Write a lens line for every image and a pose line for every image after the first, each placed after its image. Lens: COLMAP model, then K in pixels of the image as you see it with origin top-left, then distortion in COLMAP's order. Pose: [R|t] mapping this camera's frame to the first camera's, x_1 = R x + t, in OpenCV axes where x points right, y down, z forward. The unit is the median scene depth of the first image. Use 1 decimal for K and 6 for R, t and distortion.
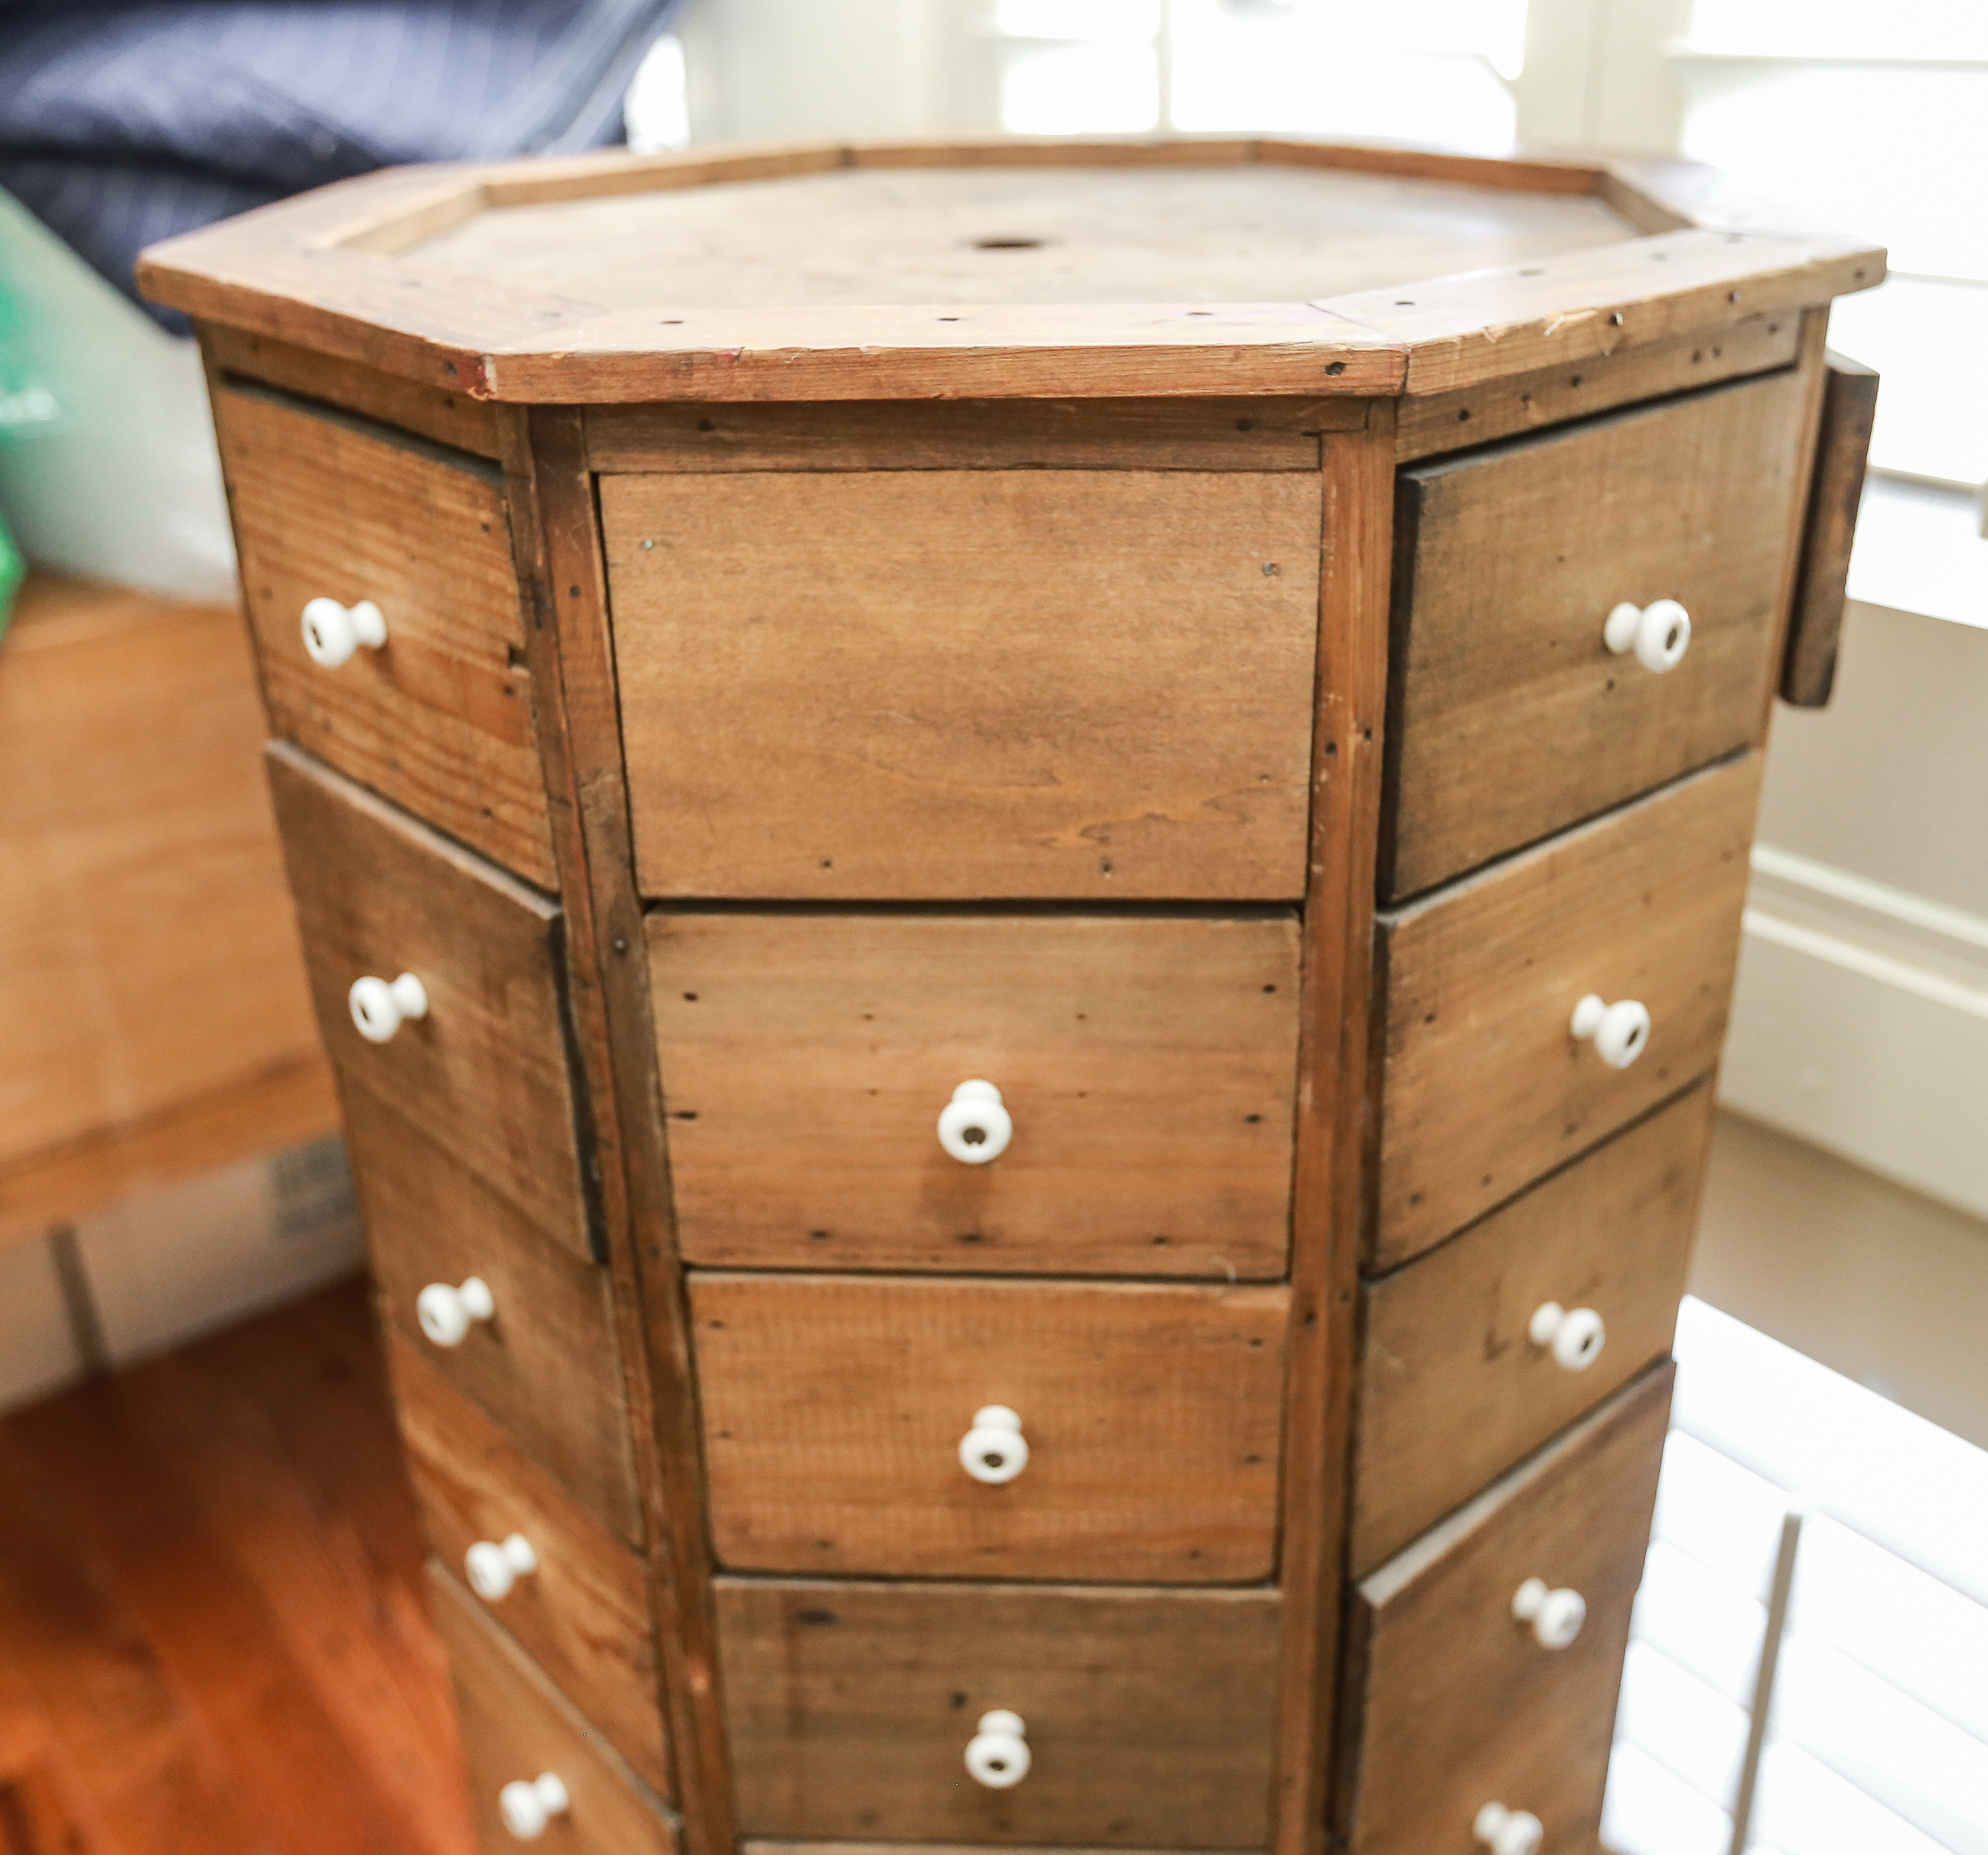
lens RADIAL K [[2102.7, 0, 1058.4], [0, 2102.7, 935.4], [0, 0, 1]] dist [-0.005973, 0.016788]
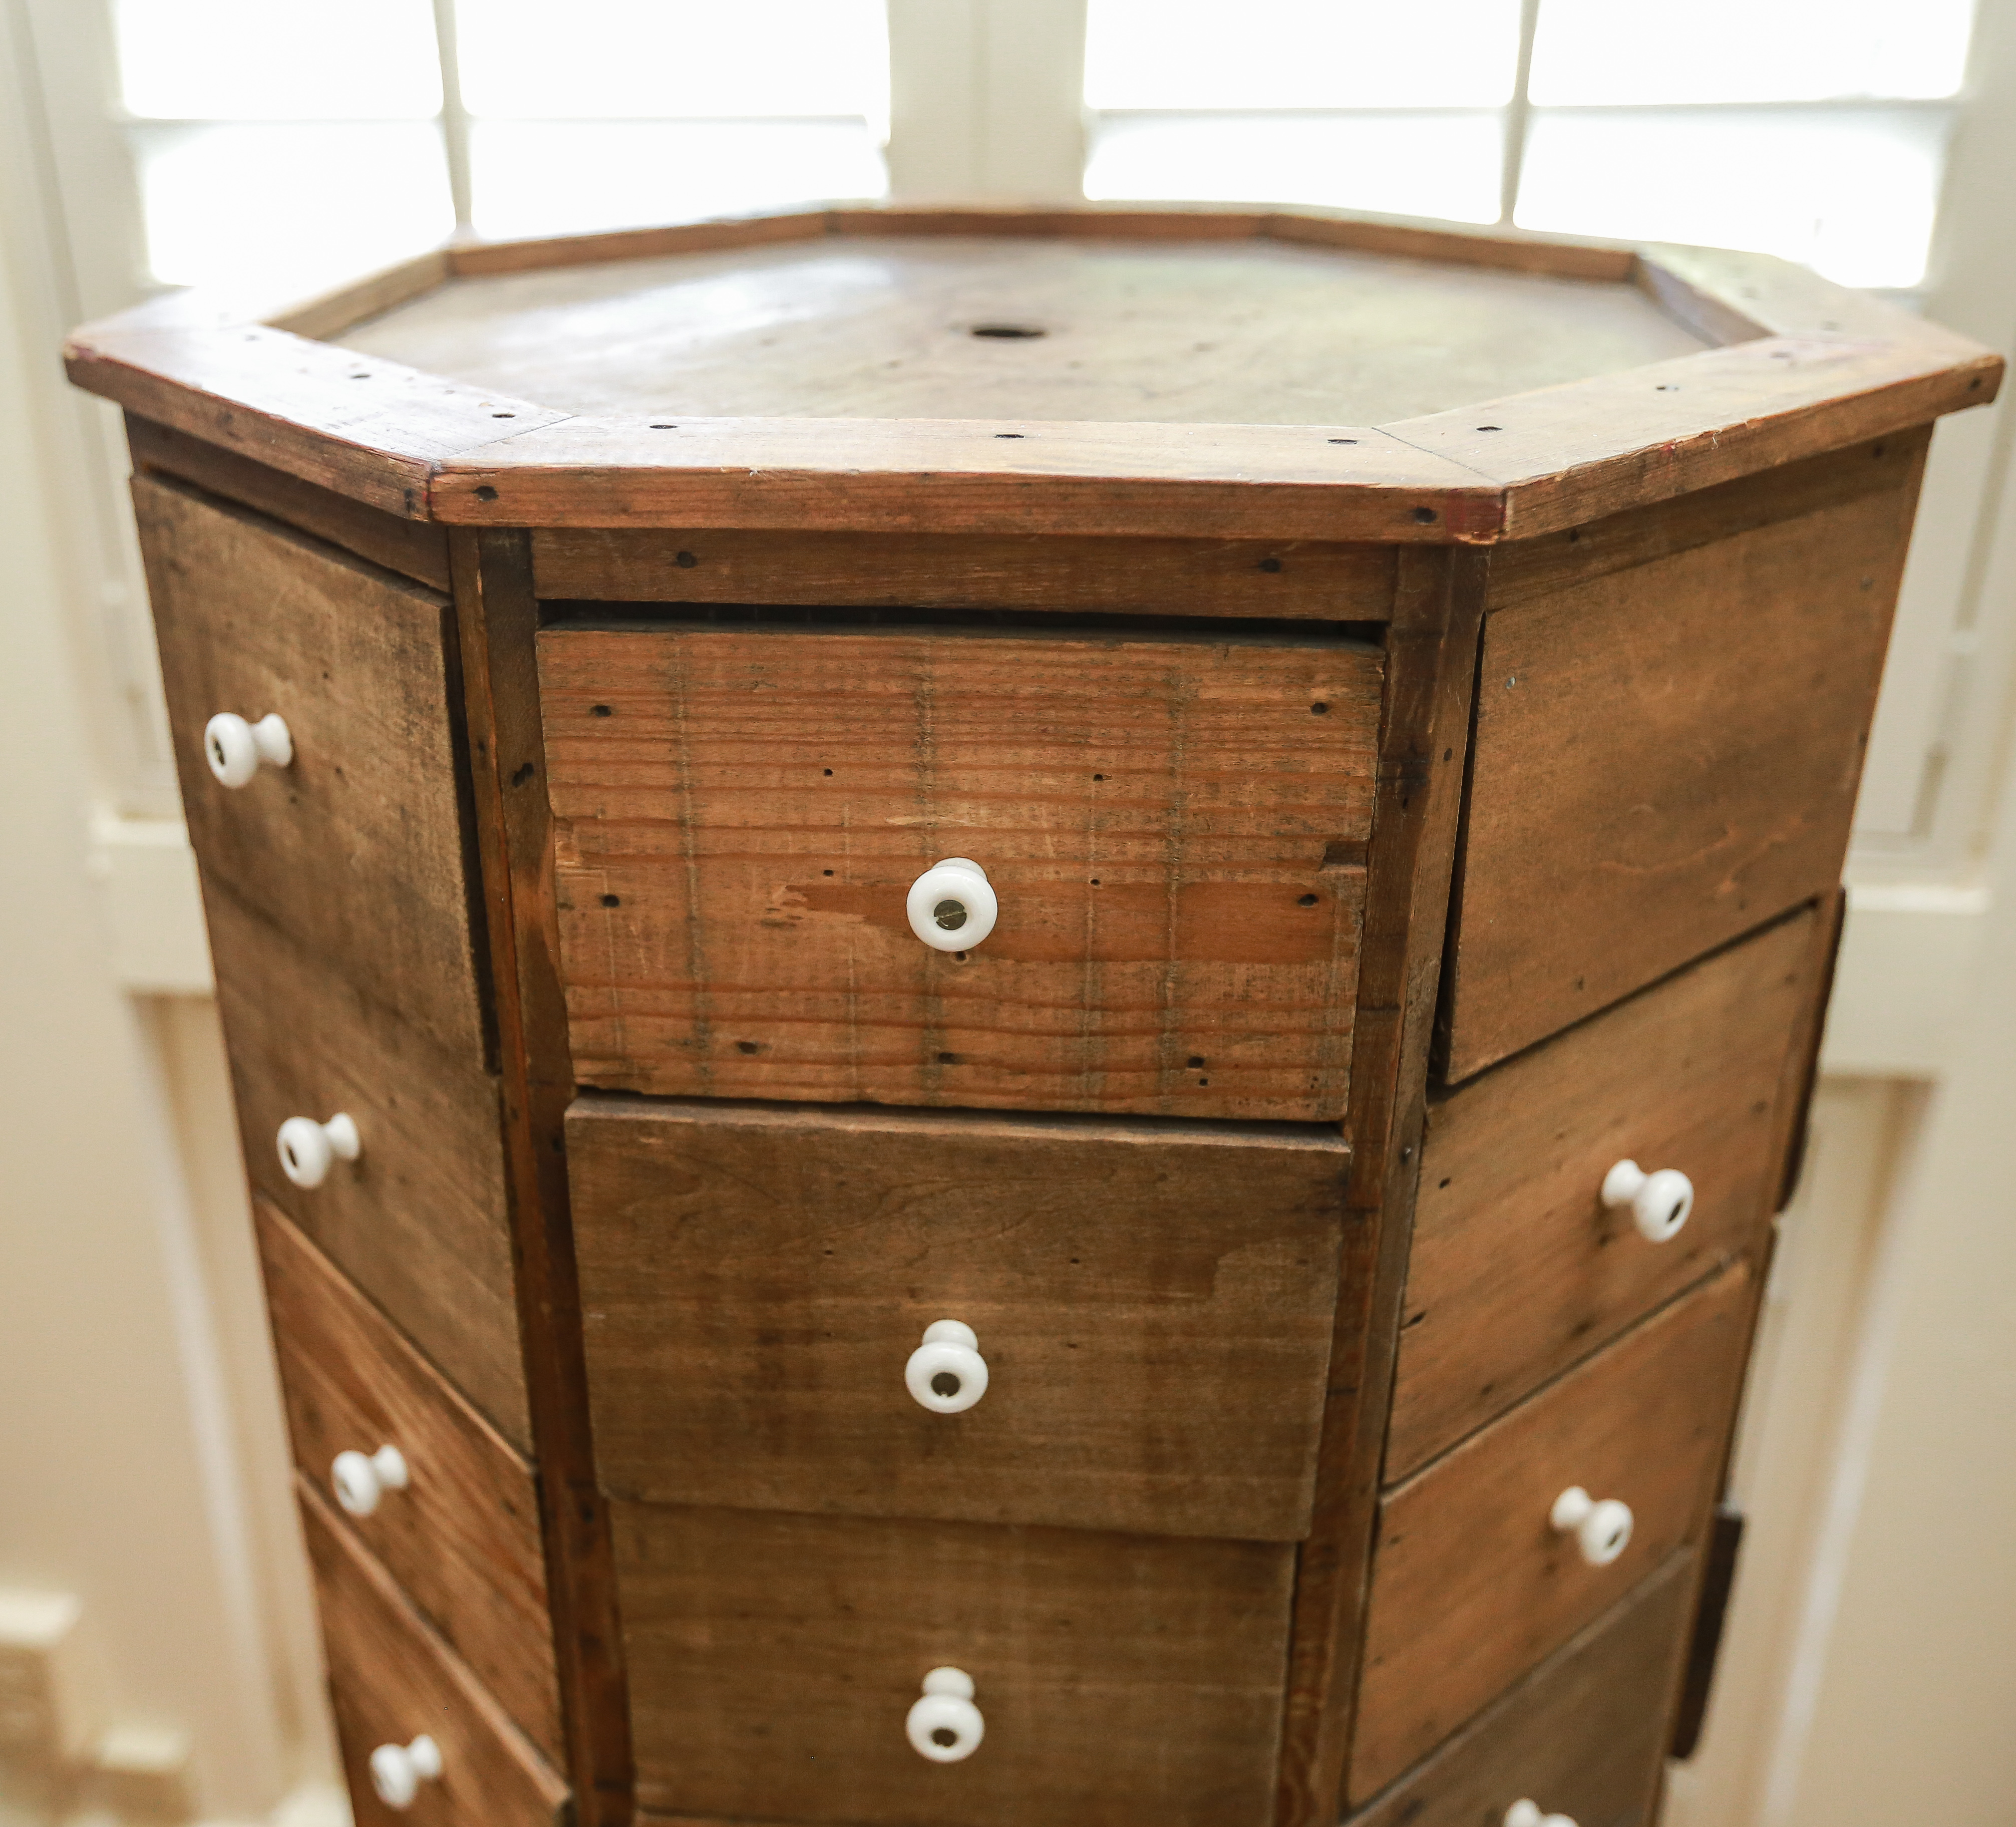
lens RADIAL K [[2100.3, 0, 905.6], [0, 2100.3, 986.2], [0, 0, 1]] dist [-0.017353, 0.105783]
pose [[0.735510, -0.288041, 0.613235, -0.882985], [0.291221, 0.951653, 0.097709, -0.207322], [-0.611731, 0.106721, 0.783834, 0.444398]]
